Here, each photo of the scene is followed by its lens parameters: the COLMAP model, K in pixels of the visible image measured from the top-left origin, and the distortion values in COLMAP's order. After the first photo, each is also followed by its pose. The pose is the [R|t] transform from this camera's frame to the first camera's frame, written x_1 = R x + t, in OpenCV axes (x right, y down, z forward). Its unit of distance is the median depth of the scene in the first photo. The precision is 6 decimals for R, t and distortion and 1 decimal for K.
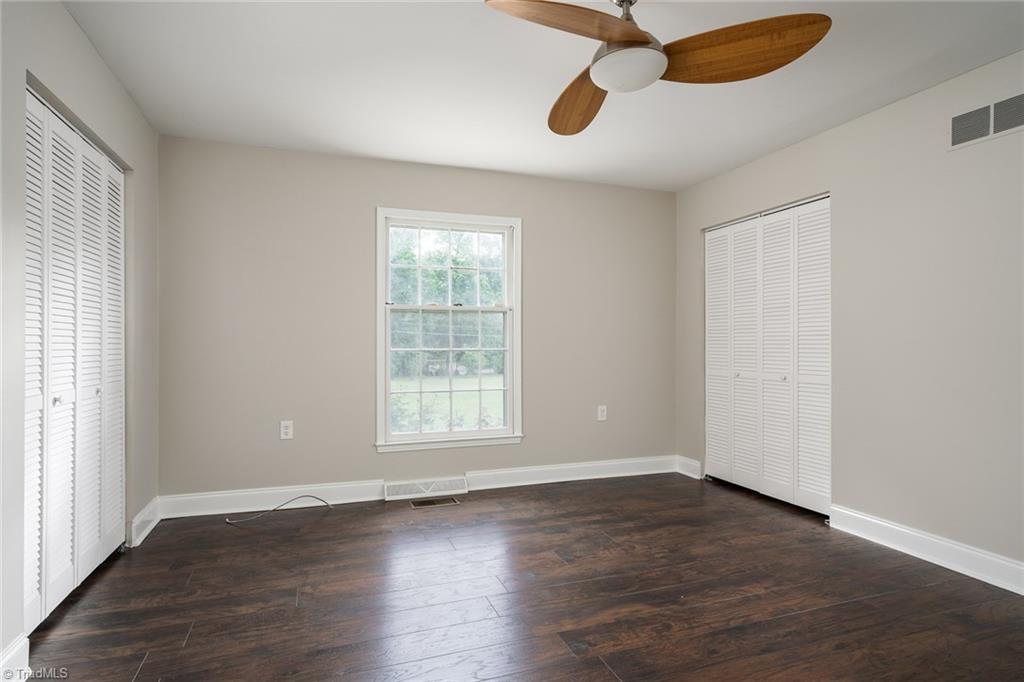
lens RADIAL K [[546.5, 0, 508.9], [0, 546.5, 351.6], [0, 0, 1]] dist [0.003690, -0.000223]
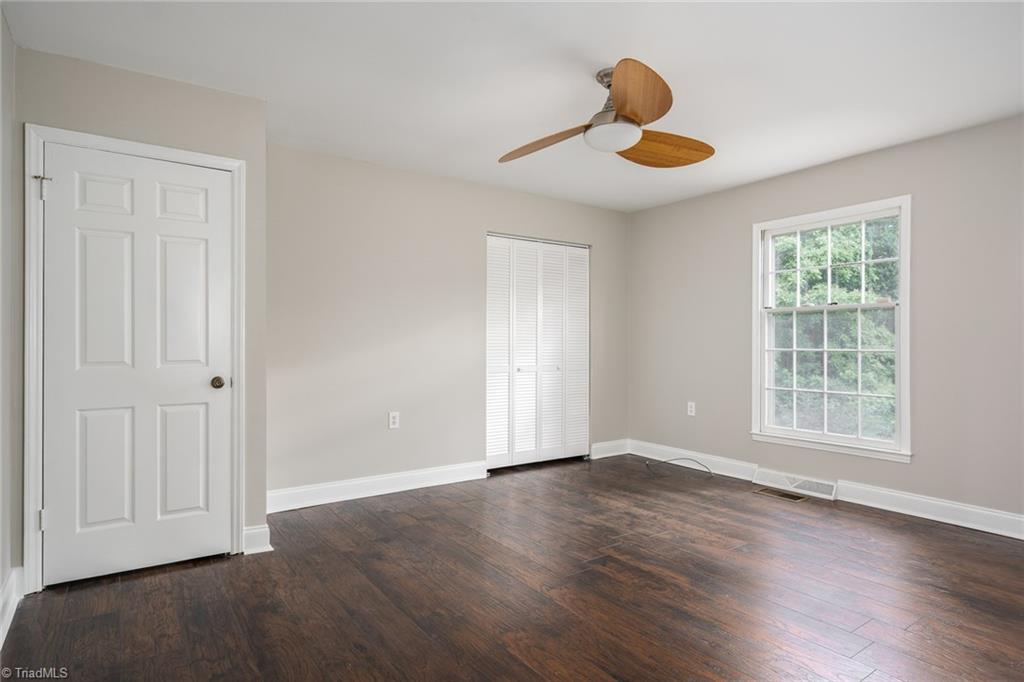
lens RADIAL K [[546.5, 0, 505.5], [0, 546.5, 341.9], [0, 0, 1]] dist [0.003690, -0.000223]
pose [[0.261791, -0.002336, -0.965122, 0.723295], [-0.005193, 0.999979, -0.003829, -0.012963], [0.965111, 0.006014, 0.261774, 0.197583]]
